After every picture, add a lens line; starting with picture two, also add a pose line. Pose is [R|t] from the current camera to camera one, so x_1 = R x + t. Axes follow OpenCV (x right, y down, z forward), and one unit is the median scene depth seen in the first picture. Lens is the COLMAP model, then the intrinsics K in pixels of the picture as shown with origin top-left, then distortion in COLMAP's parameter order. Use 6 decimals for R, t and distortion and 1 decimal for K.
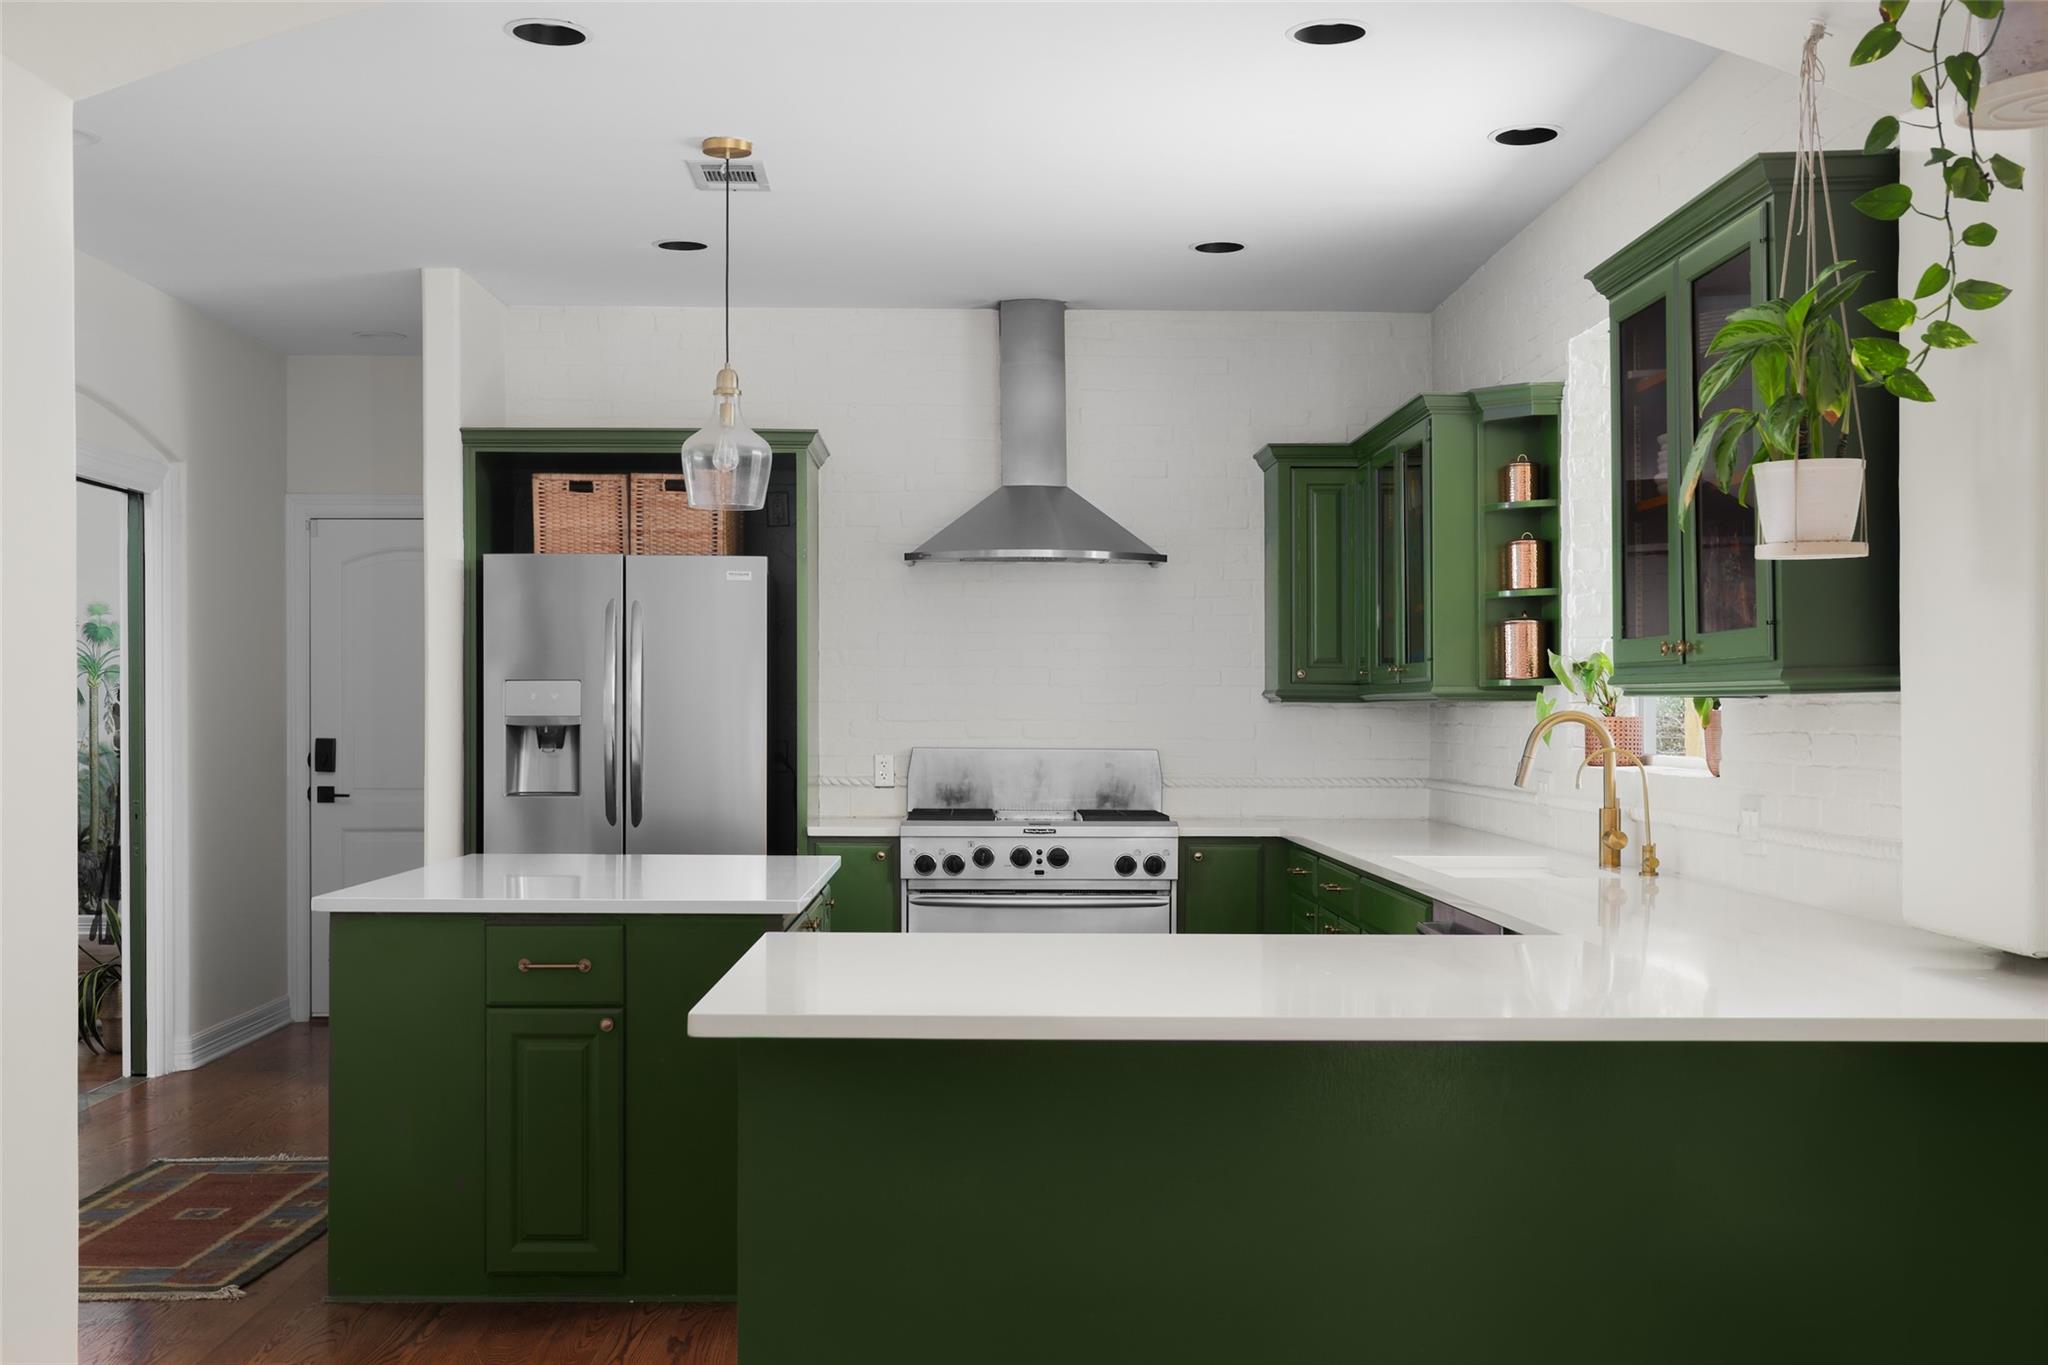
lens RADIAL K [[2137.7, 0, 1021.0], [0, 2137.7, 689.4], [0, 0, 1]] dist [-0.063058, 0.000000]
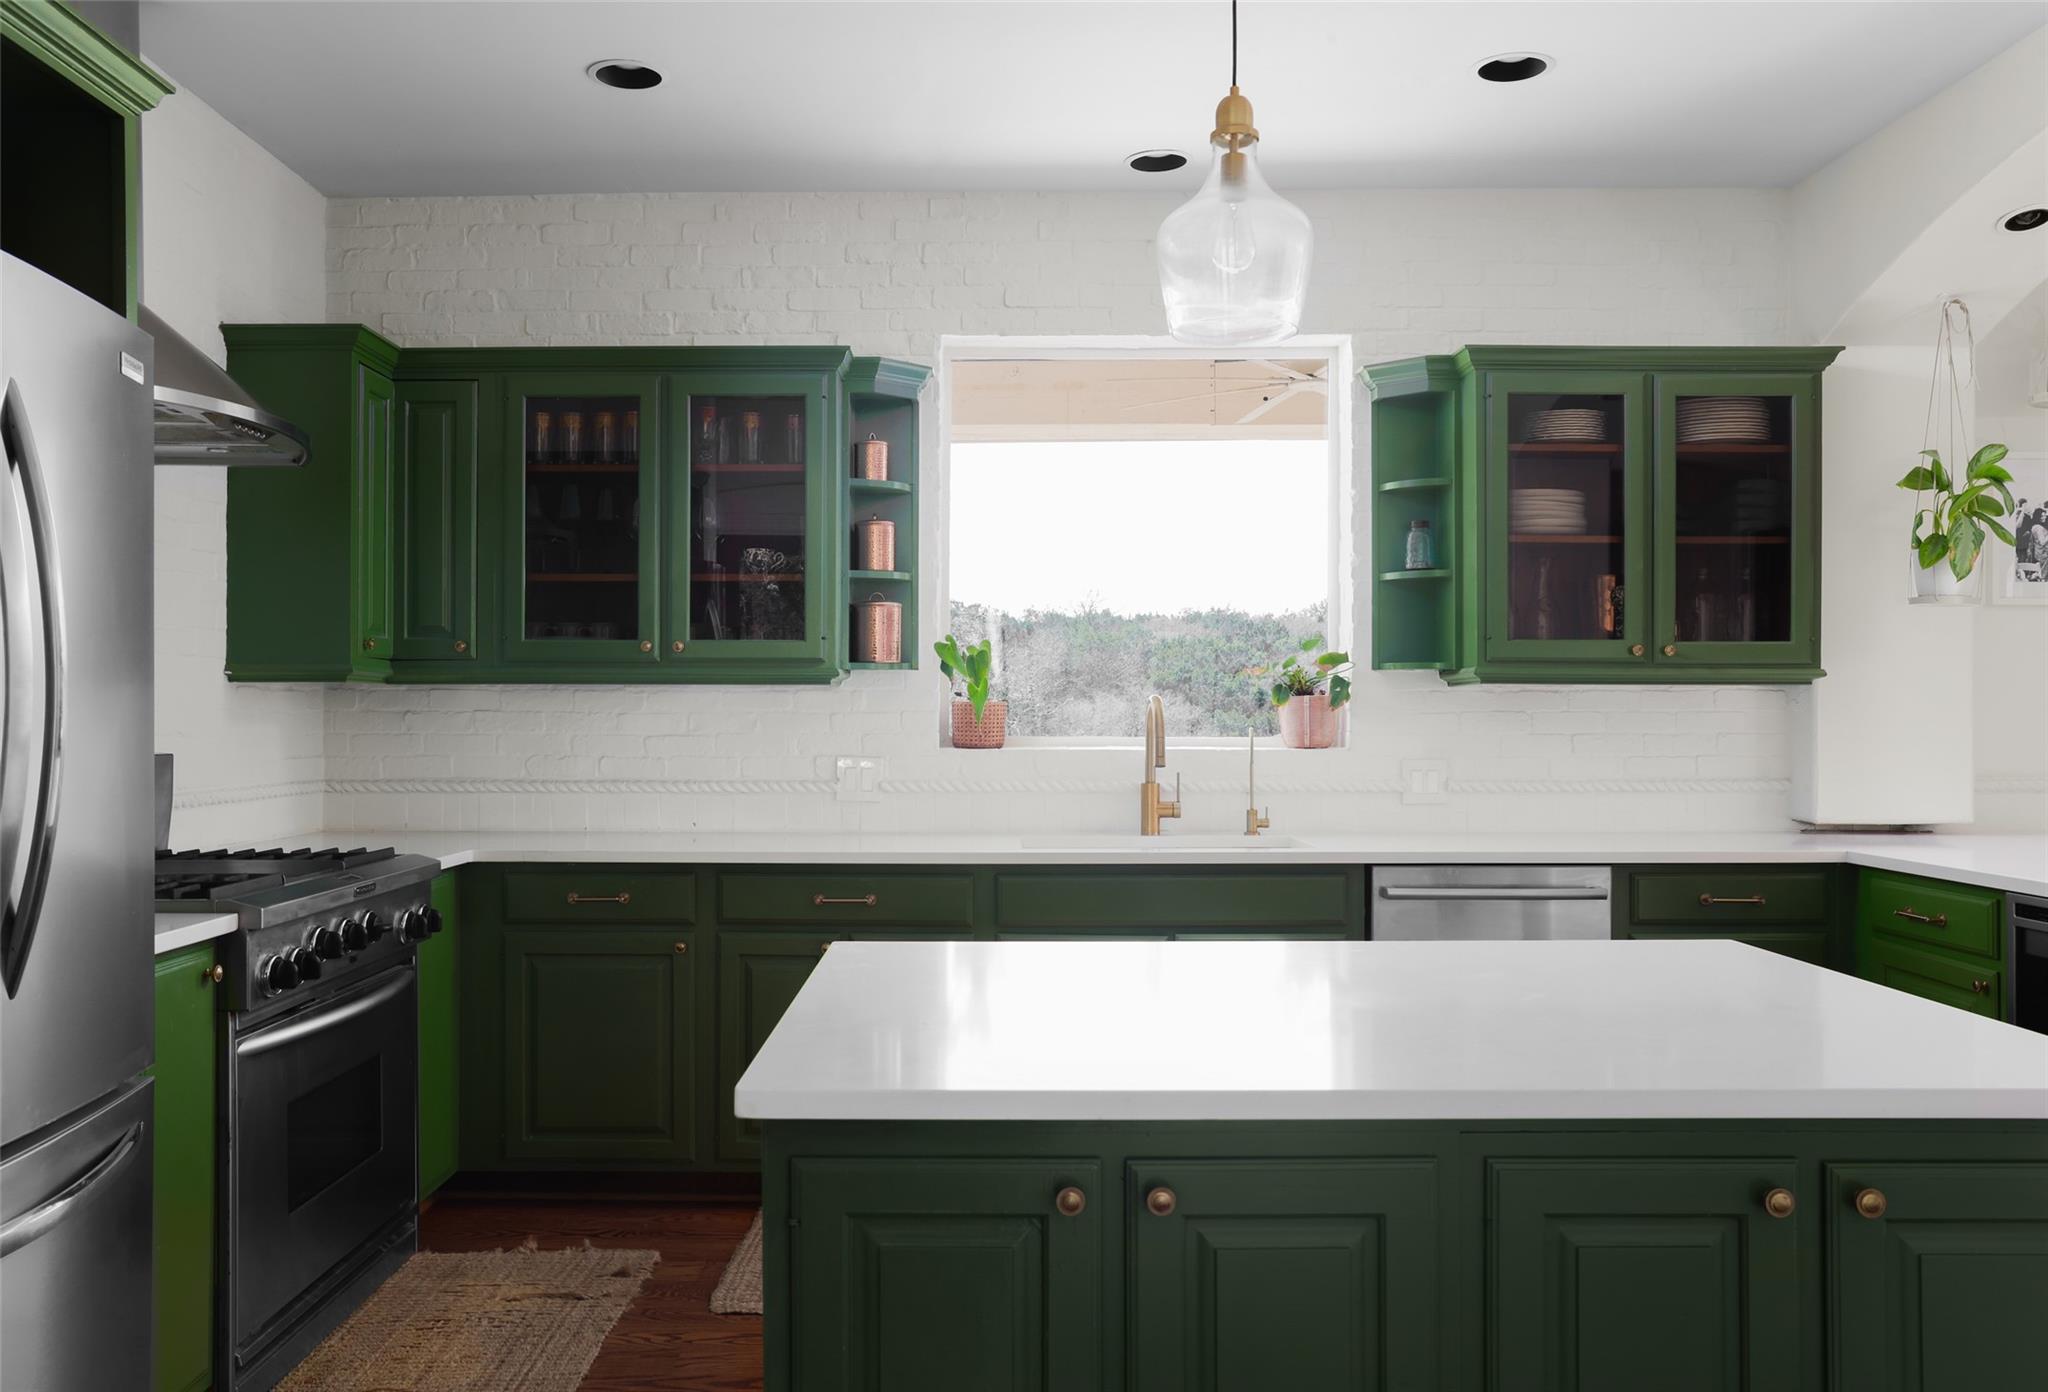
lens RADIAL K [[1640.3, 0, 1022.9], [0, 1640.3, 697.6], [0, 0, 1]] dist [-0.050811, 0.009653]
pose [[0.030365, 0.010374, 0.999485, -0.463462], [-0.012785, 0.999868, -0.009990, 0.016843], [-0.999457, -0.012475, 0.030494, 0.807779]]
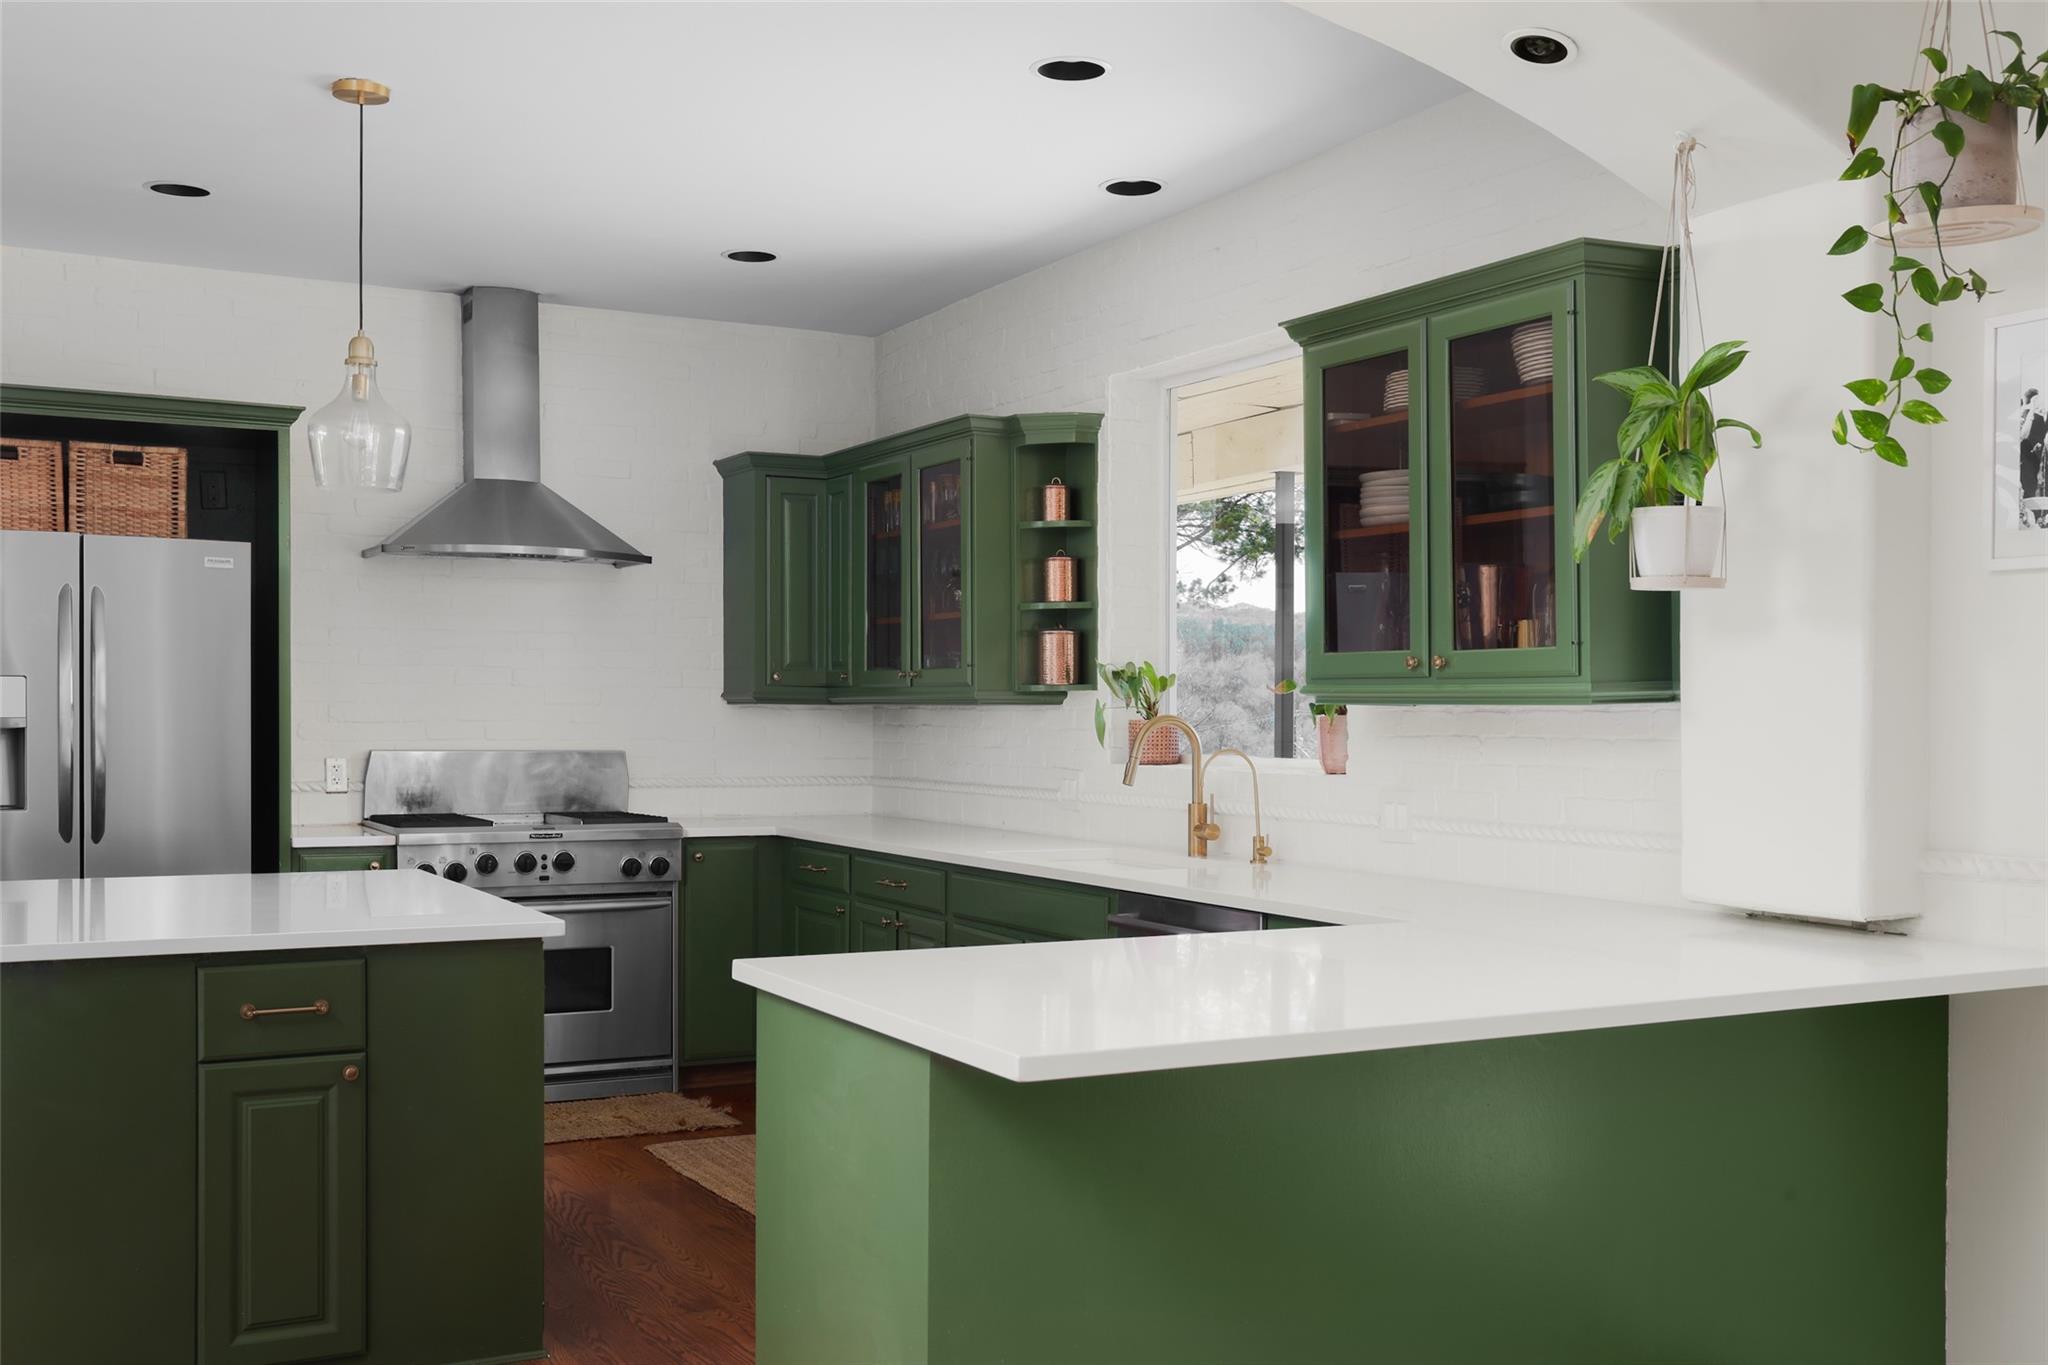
lens RADIAL K [[2000.1, 0, 1027.5], [0, 2000.1, 685.2], [0, 0, 1]] dist [-0.023775, 0.000000]
pose [[0.880839, 0.007507, 0.473356, -0.231561], [-0.007243, 0.999971, -0.002380, -0.001851], [-0.473360, -0.001332, 0.880868, 0.096352]]
